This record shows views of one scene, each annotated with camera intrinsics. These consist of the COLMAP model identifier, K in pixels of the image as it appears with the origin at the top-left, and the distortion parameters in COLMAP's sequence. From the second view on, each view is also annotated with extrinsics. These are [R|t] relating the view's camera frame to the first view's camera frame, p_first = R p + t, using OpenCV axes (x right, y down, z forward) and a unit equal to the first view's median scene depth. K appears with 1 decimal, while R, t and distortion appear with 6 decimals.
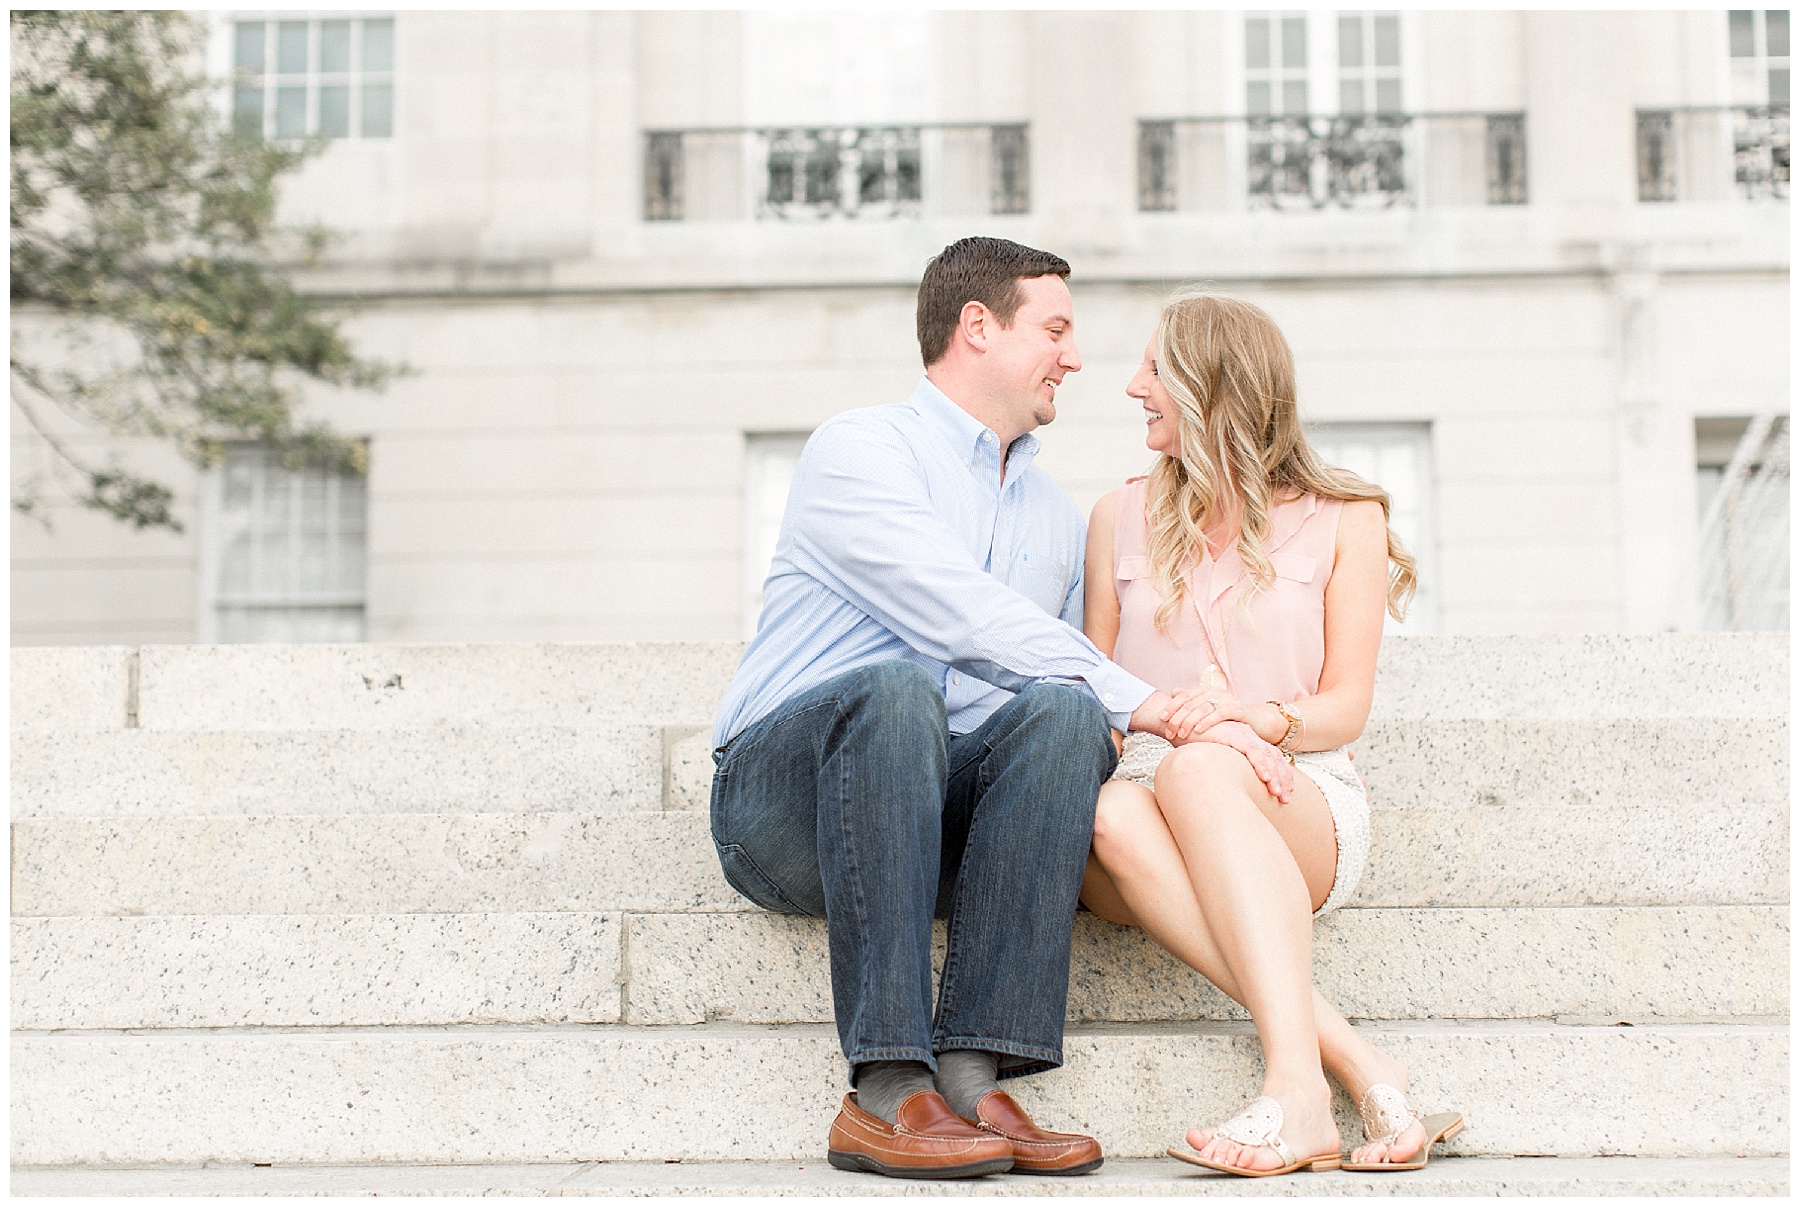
lens RADIAL K [[2888.0, 0, 900.0], [0, 2888.0, 603.5], [0, 0, 1]] dist [-0.001548, 0.171483]
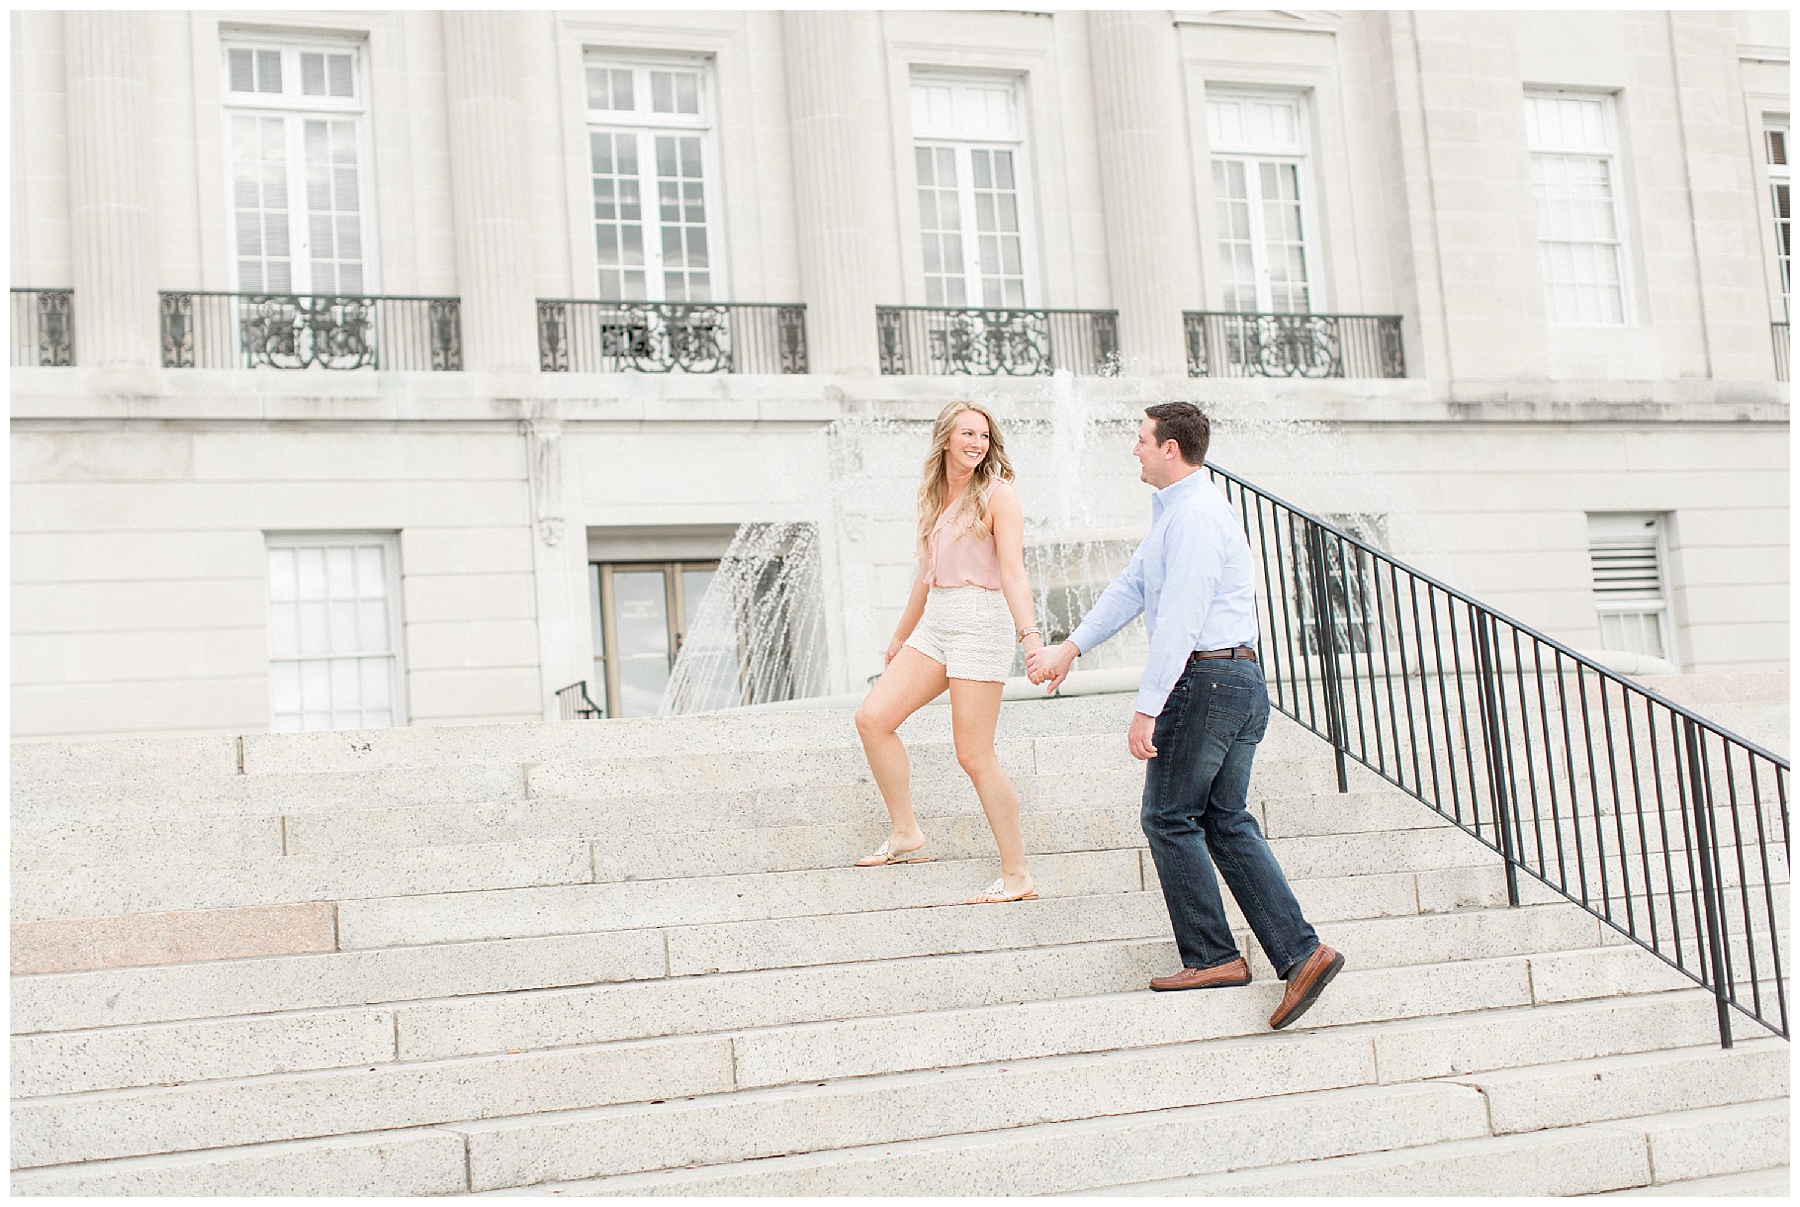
lens RADIAL K [[2888.0, 0, 900.0], [0, 2888.0, 603.5], [0, 0, 1]] dist [-0.001548, 0.171483]
pose [[0.892127, -0.011317, 0.451643, -0.207083], [0.018180, 0.999776, -0.010859, -0.012489], [-0.451418, 0.017899, 0.892133, -0.276149]]
